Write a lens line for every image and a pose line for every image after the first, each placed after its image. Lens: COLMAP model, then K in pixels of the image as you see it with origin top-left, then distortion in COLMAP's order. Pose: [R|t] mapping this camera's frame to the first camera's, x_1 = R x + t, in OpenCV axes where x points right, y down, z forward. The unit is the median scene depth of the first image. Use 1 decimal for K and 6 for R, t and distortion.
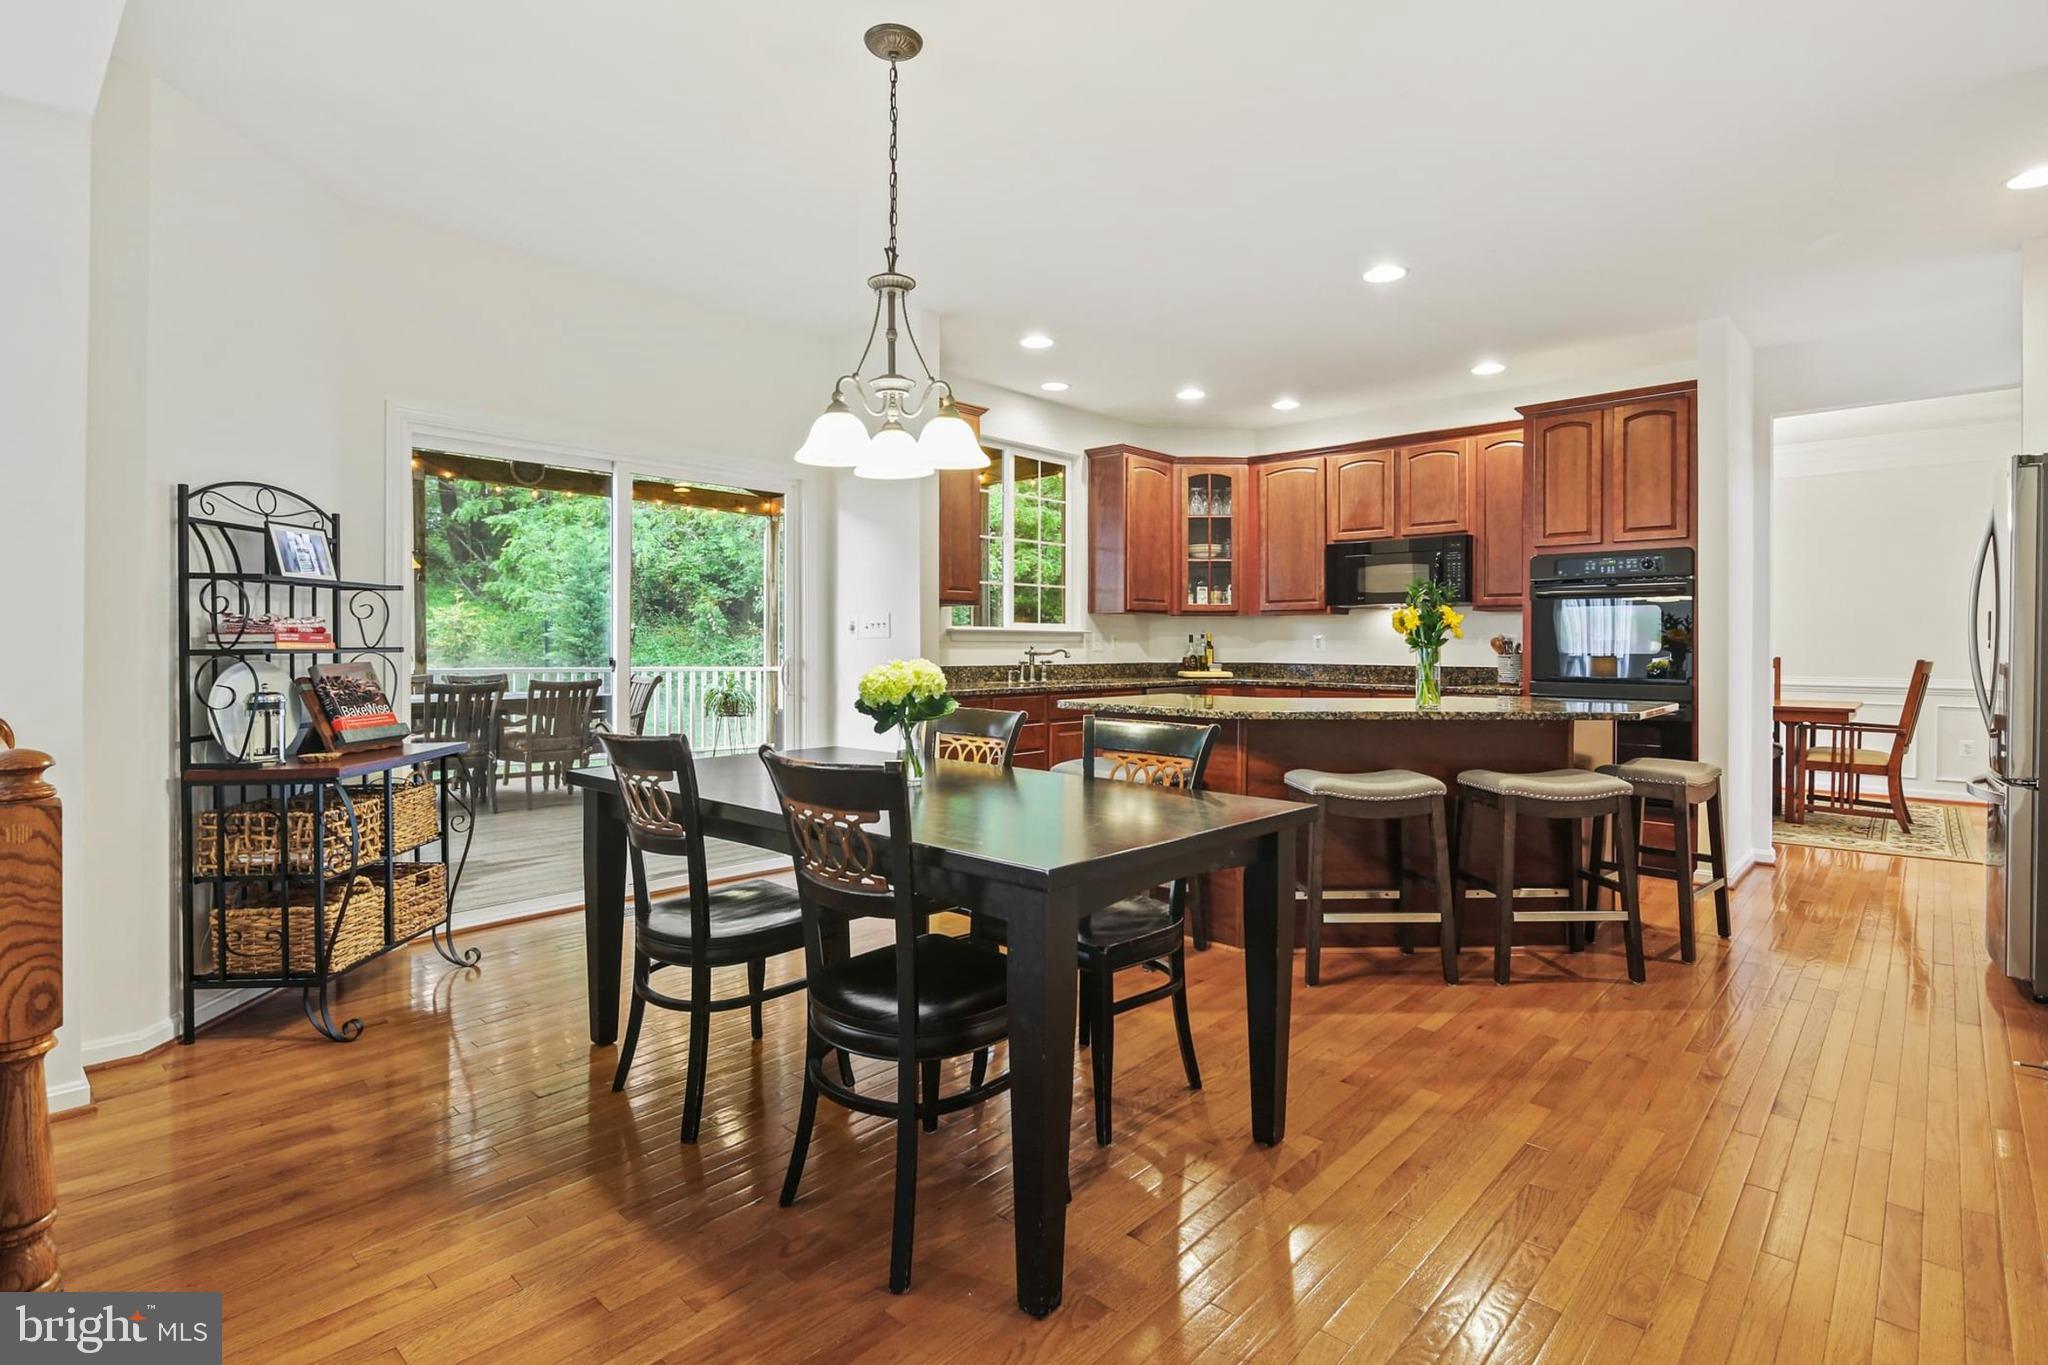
lens RADIAL K [[999.9, 0, 1024.2], [0, 999.9, 661.9], [0, 0, 1]] dist [0.001852, -0.000183]
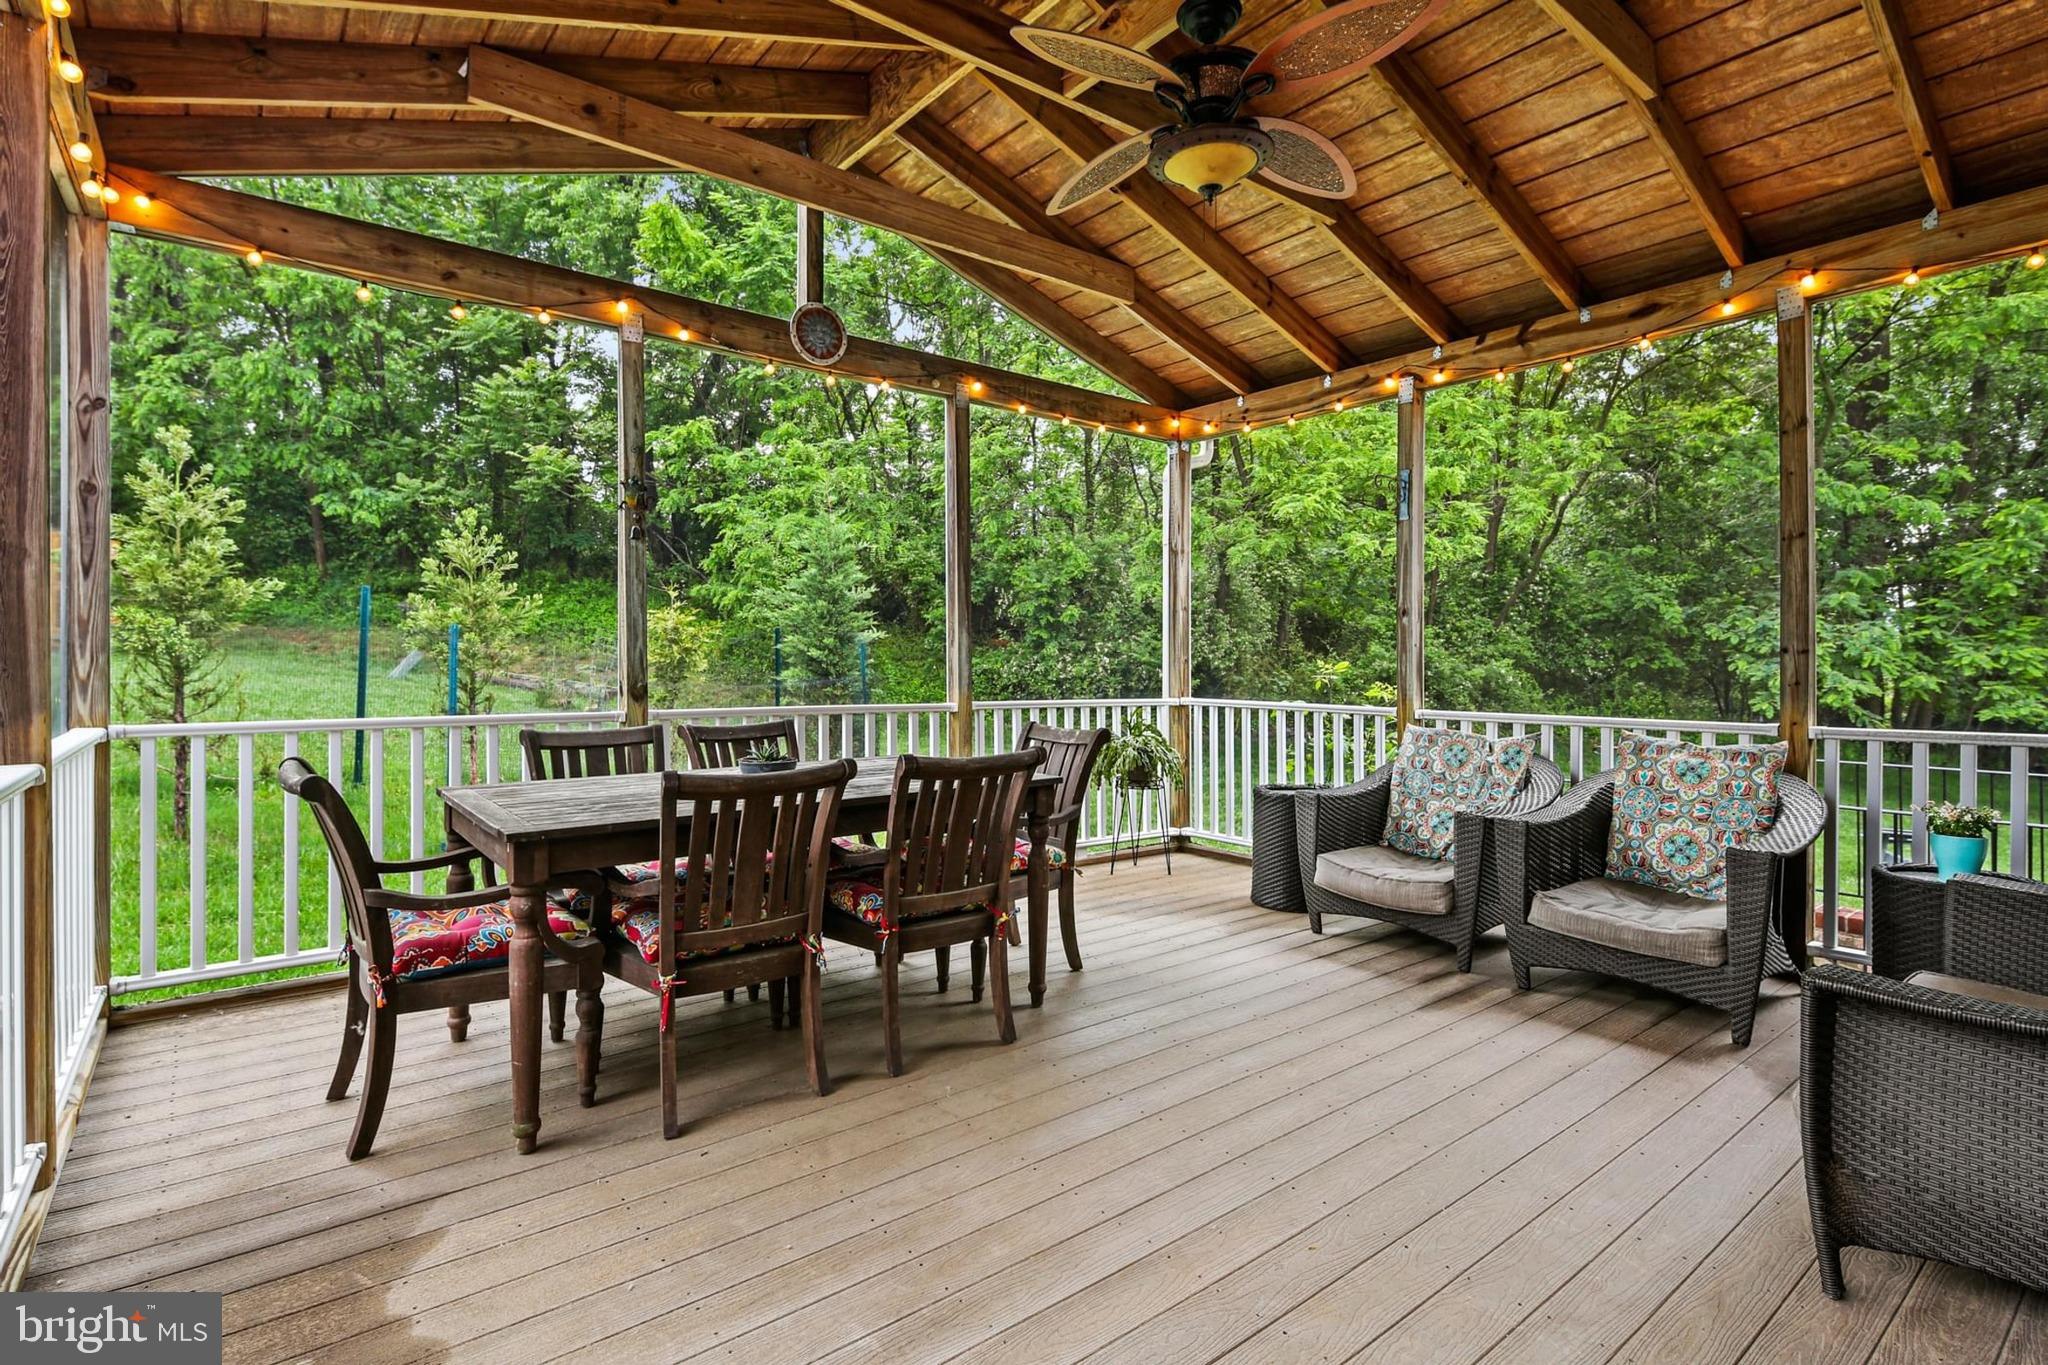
lens RADIAL K [[999.9, 0, 1029.7], [0, 999.9, 675.5], [0, 0, 1]] dist [0.001852, -0.000183]
pose [[0.988459, -0.003833, -0.151443, -0.146375], [0.004370, 0.999985, 0.003210, -0.005858], [0.151428, -0.003835, 0.988461, 0.234614]]
